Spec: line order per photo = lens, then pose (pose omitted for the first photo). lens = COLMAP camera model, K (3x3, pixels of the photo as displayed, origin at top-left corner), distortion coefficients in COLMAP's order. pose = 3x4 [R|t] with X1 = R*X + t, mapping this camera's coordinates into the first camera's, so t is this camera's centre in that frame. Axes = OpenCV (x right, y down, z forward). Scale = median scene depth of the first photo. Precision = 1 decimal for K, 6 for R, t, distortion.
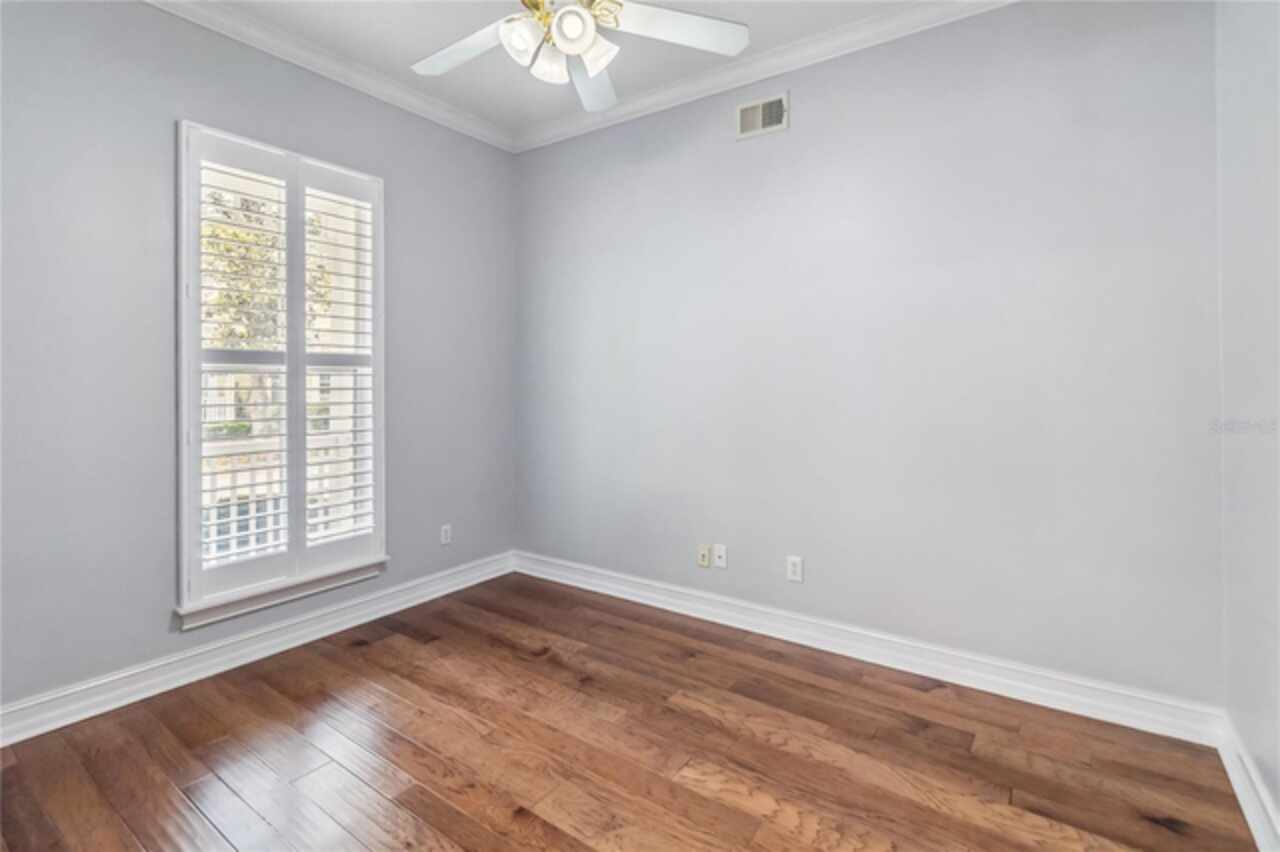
lens RADIAL K [[598.0, 0, 639.4], [0, 598.0, 397.9], [0, 0, 1]] dist [0.000993, 0.000916]
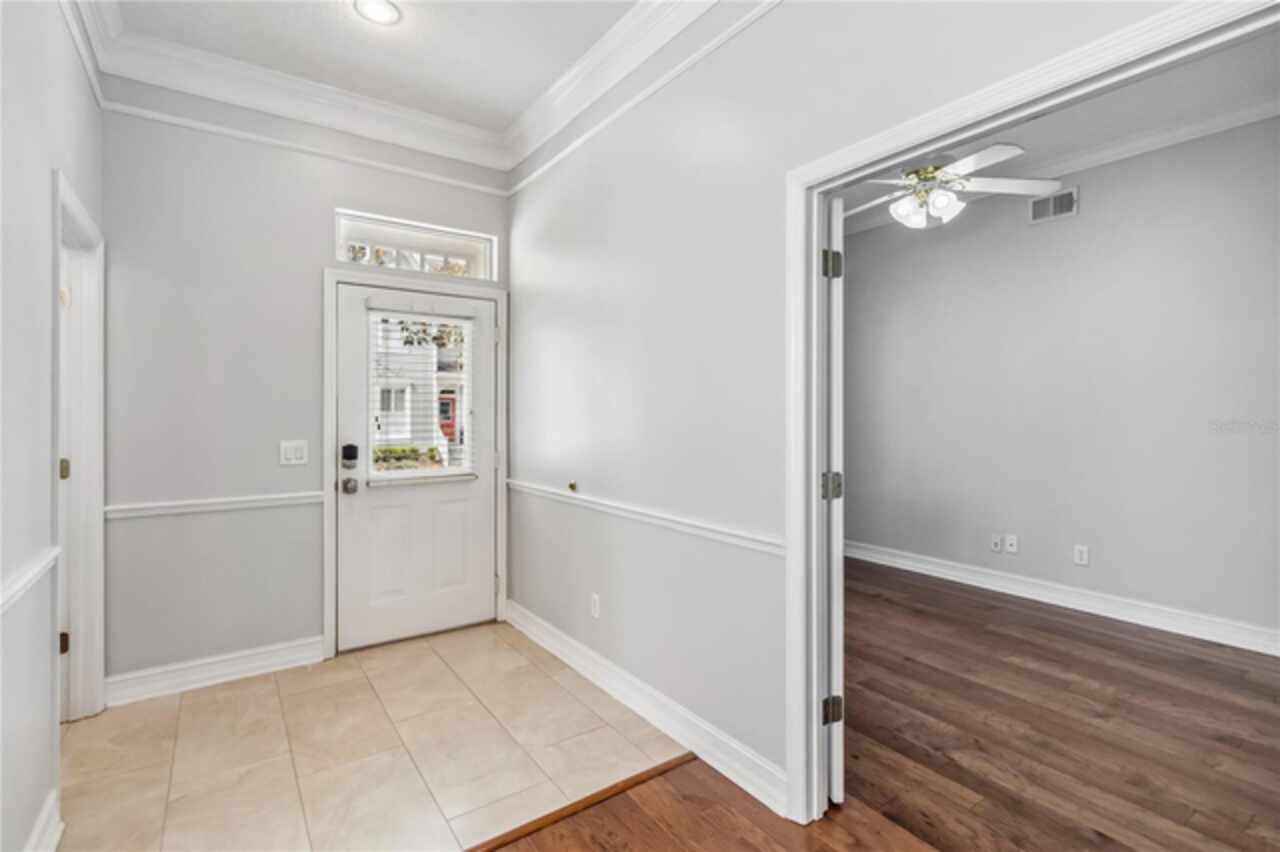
lens RADIAL K [[595.5, 0, 642.8], [0, 595.5, 424.0], [0, 0, 1]] dist [-0.000085, -0.000290]
pose [[0.944591, 0.007659, -0.328161, -0.301729], [-0.009197, 0.999953, -0.003135, 0.021491], [0.328121, 0.005979, 0.944617, -0.738124]]
